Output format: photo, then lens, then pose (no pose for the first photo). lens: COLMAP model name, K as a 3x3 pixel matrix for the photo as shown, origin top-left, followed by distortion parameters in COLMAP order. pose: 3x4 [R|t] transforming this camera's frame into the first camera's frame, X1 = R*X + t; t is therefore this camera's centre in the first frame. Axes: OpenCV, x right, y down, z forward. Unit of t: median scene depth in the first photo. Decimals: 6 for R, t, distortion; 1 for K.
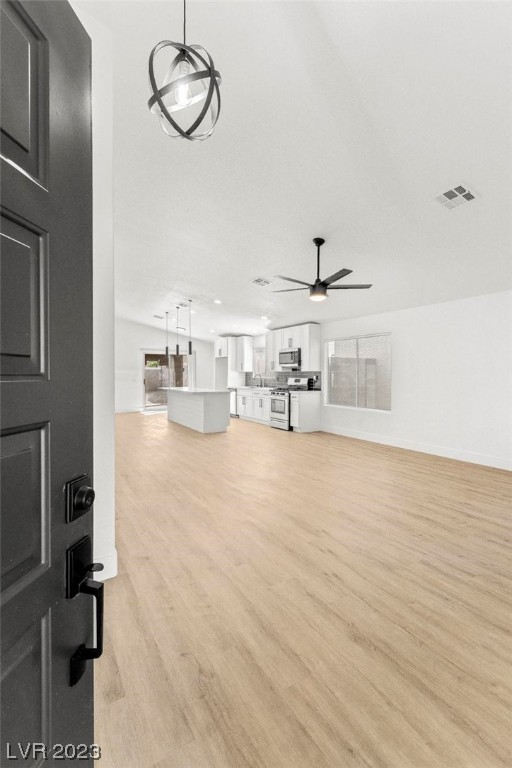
lens RADIAL K [[347.8, 0, 259.2], [0, 347.8, 379.7], [0, 0, 1]] dist [0.003050, -0.000218]
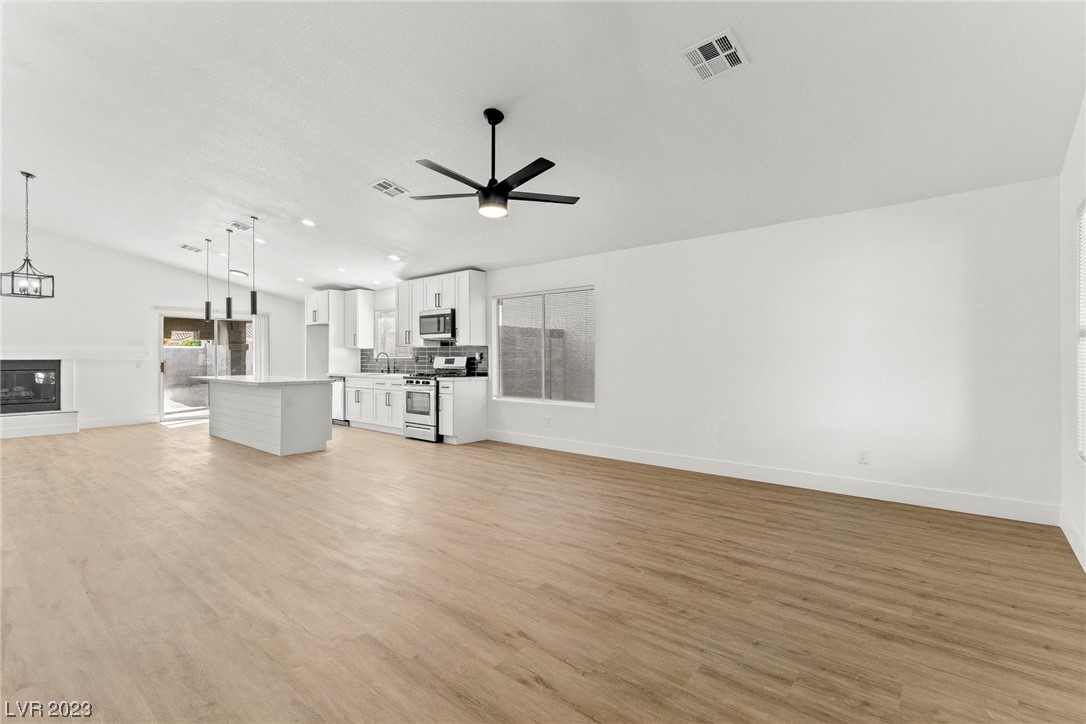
lens RADIAL K [[498.7, 0, 550.6], [0, 498.7, 357.6], [0, 0, 1]] dist [0.002558, 0.000088]
pose [[0.948314, -0.003728, 0.317313, -0.002888], [0.009061, 0.999841, -0.015332, 0.012306], [-0.317205, 0.017414, 0.948197, 0.098102]]
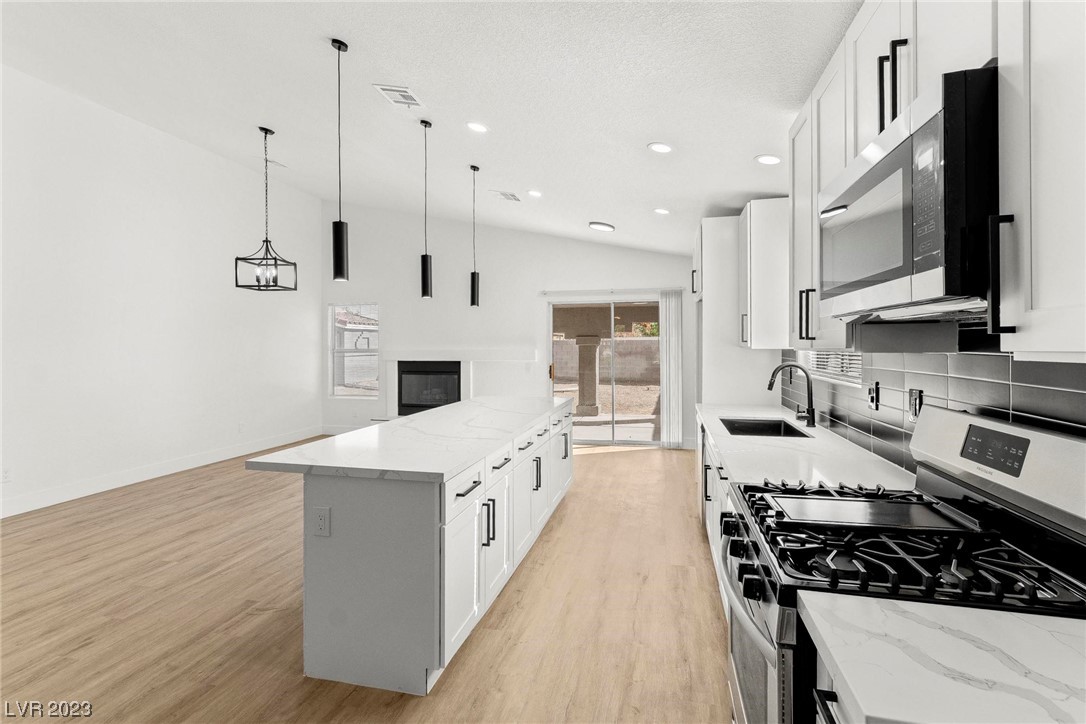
lens RADIAL K [[497.9, 0, 551.3], [0, 497.9, 346.5], [0, 0, 1]] dist [-0.000129, -0.000721]
pose [[0.716236, -0.002883, -0.697852, 0.127130], [-0.007260, 0.999907, -0.011582, -0.025903], [0.697820, 0.013362, 0.716149, 0.858514]]
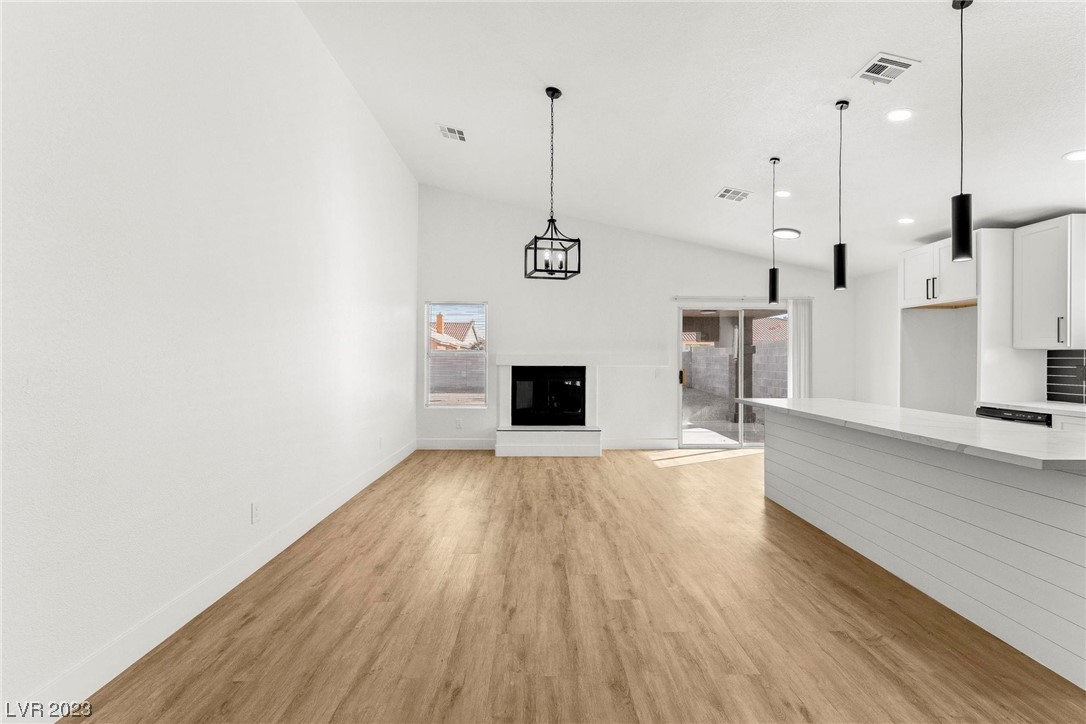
lens RADIAL K [[485.3, 0, 547.9], [0, 485.3, 356.6], [0, 0, 1]] dist [0.003250, -0.001261]
pose [[0.864542, -0.001380, -0.502558, -0.263606], [-0.010953, 0.999707, -0.021588, -0.006078], [0.502441, 0.024169, 0.864274, 0.627419]]
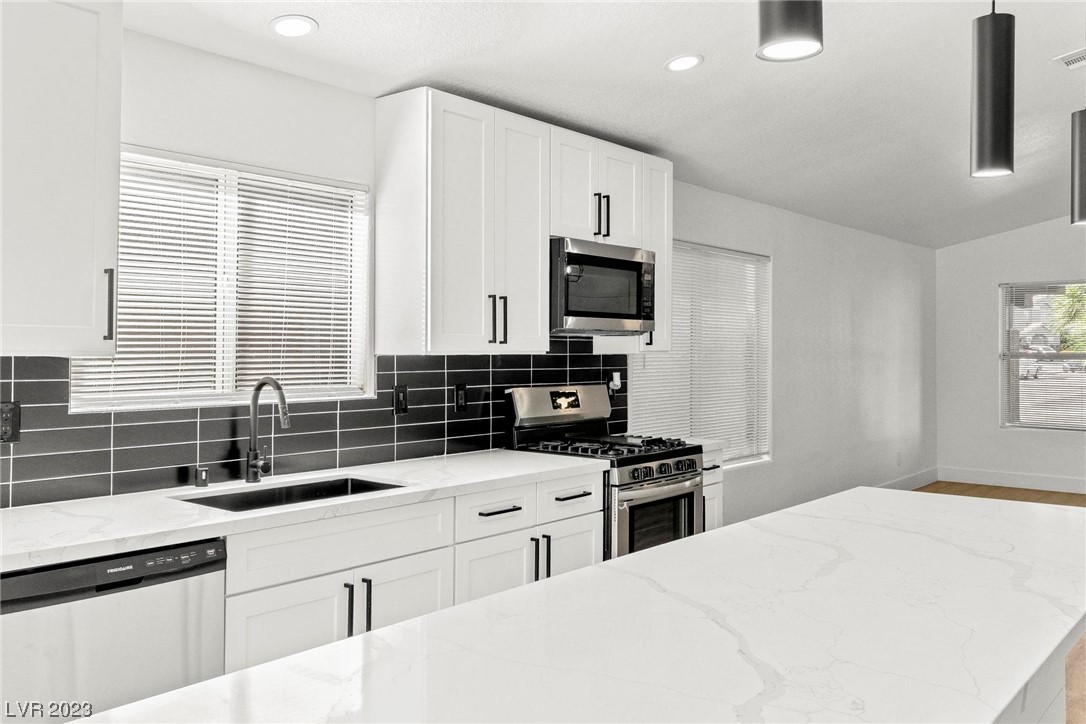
lens RADIAL K [[919.7, 0, 546.0], [0, 919.7, 343.8], [0, 0, 1]] dist [0.002506, -0.000464]
pose [[-0.327051, 0.000945, 0.945006, -0.428572], [0.011326, 0.999932, 0.002919, -0.034118], [-0.944939, 0.011658, -0.327039, 1.267493]]
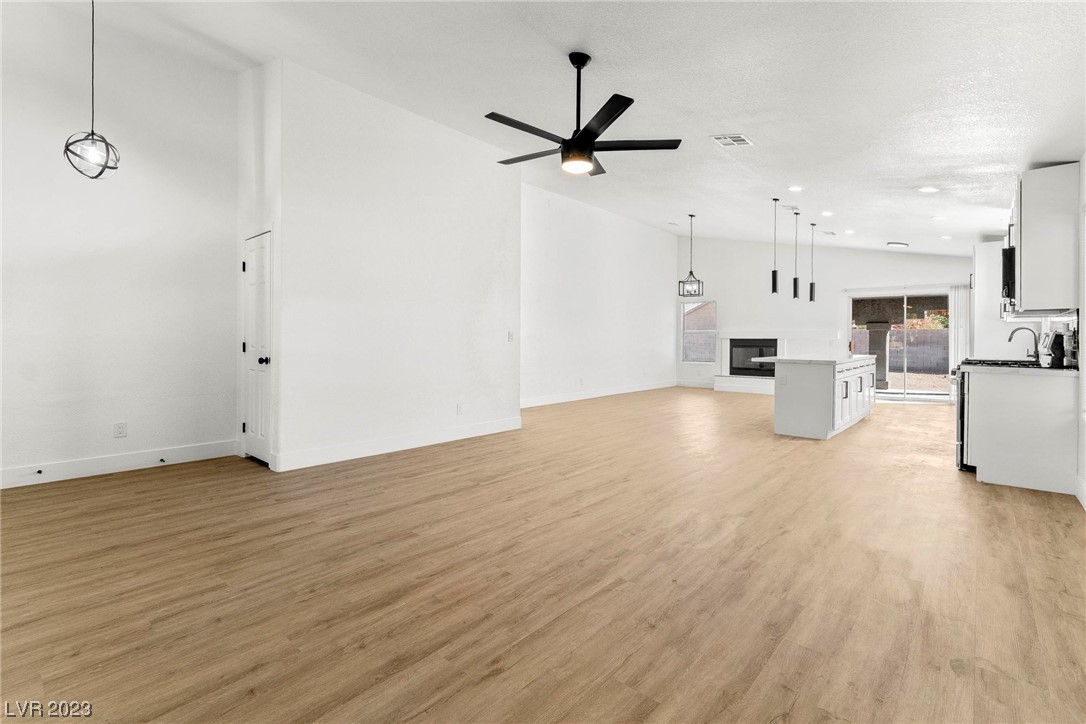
lens RADIAL K [[496.9, 0, 541.0], [0, 496.9, 342.6], [0, 0, 1]] dist [0.001654, -0.000084]
pose [[0.291726, 0.005318, -0.956487, 0.467914], [-0.020966, 0.999780, -0.000836, 0.017229], [0.956272, 0.020298, 0.291774, 0.394340]]
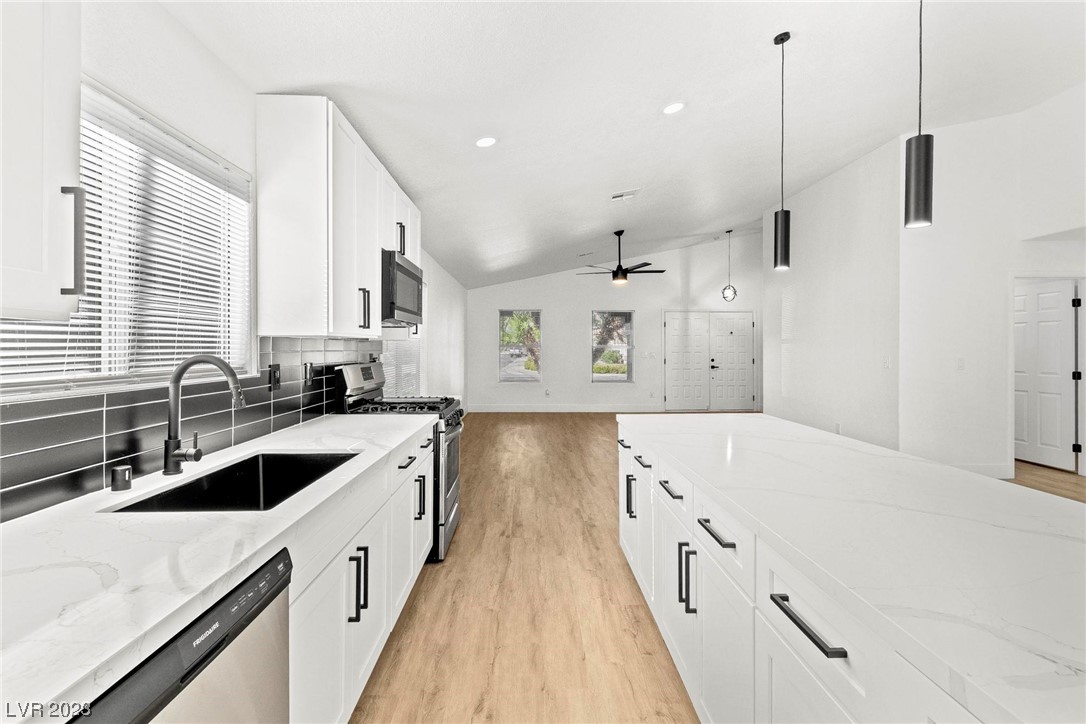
lens RADIAL K [[491.9, 0, 547.3], [0, 491.9, 348.7], [0, 0, 1]] dist [0.003050, -0.000218]
pose [[-0.873013, -0.004764, 0.487673, -0.220024], [0.005338, 0.999799, 0.019322, -0.025152], [-0.487667, 0.019472, -0.872813, 1.355975]]
